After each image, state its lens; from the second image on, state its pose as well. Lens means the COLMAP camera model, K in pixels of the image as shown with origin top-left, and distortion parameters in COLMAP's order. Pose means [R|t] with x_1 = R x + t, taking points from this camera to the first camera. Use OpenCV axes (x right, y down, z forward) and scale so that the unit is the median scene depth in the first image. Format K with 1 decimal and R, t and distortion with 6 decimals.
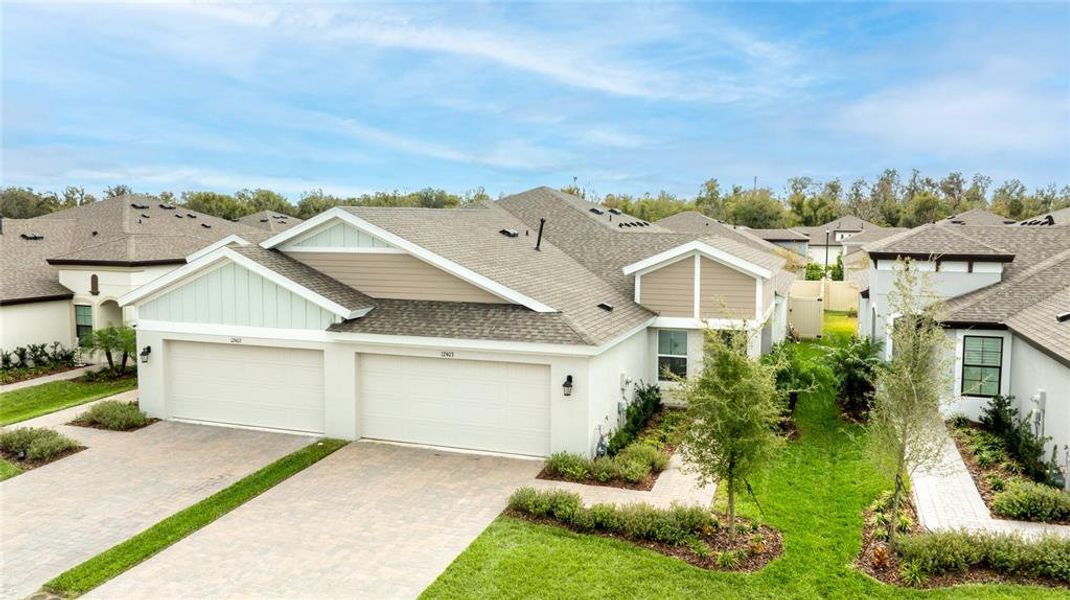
lens RADIAL K [[828.8, 0, 515.4], [0, 828.8, 282.5], [0, 0, 1]] dist [-0.020070, 0.001177]
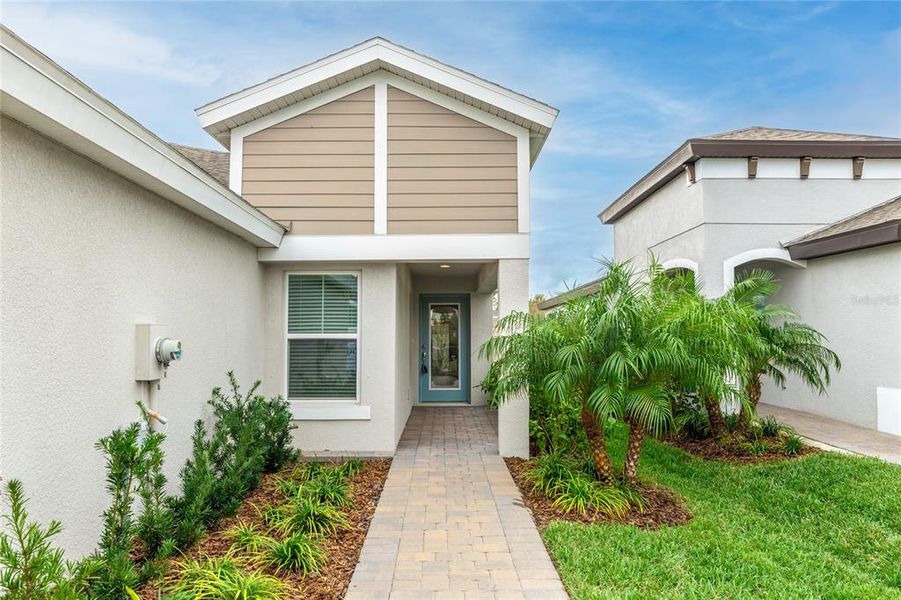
lens RADIAL K [[685.3, 0, 447.3], [0, 685.3, 297.4], [0, 0, 1]] dist [-0.003060, -0.000982]
pose [[0.933362, 0.021462, 0.358294, 0.147057], [0.028198, 0.990741, -0.132802, 0.138638], [-0.357826, 0.134056, 0.924115, 0.777427]]
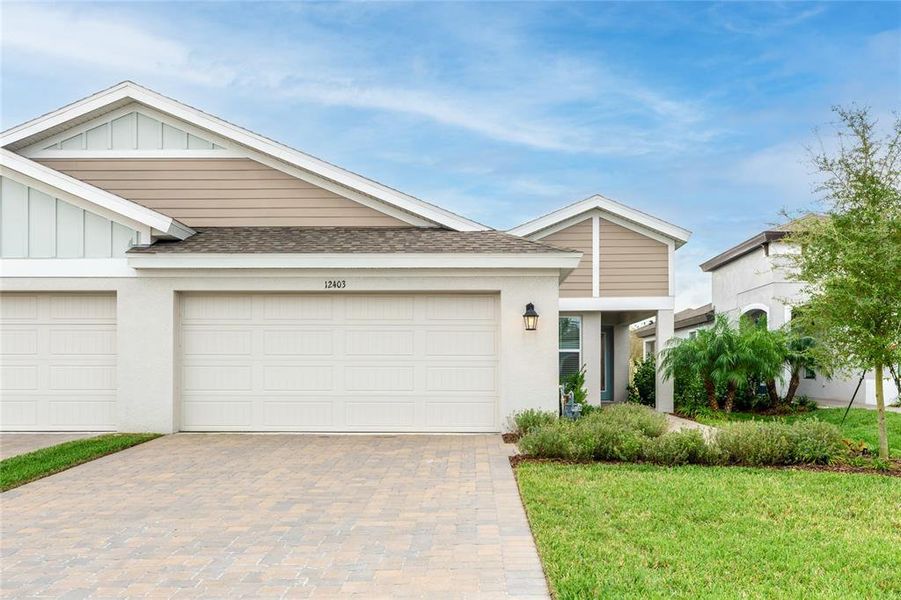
lens RADIAL K [[863.4, 0, 451.2], [0, 863.4, 382.4], [0, 0, 1]] dist [0.008876, 0.004804]
pose [[0.944173, -0.004524, 0.329418, -0.210150], [0.027996, 0.997391, -0.066545, 0.201455], [-0.328258, 0.072052, 0.941836, 0.317334]]
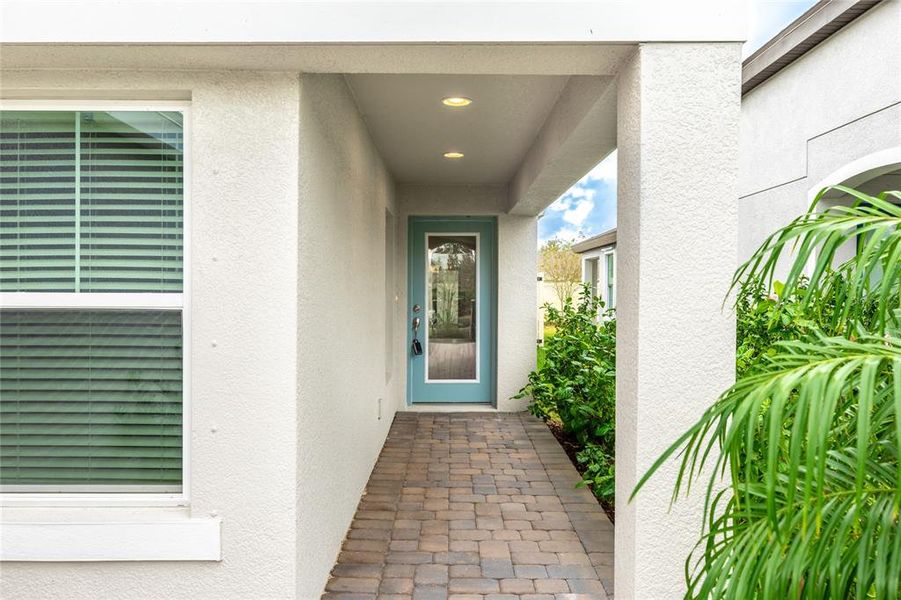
lens RADIAL K [[685.3, 0, 447.3], [0, 685.3, 297.4], [0, 0, 1]] dist [-0.003060, -0.000982]
pose [[0.937606, -0.000452, 0.347701, 0.245526], [0.021634, 0.998137, -0.057040, 0.113673], [-0.347027, 0.061003, 0.935869, 1.035023]]
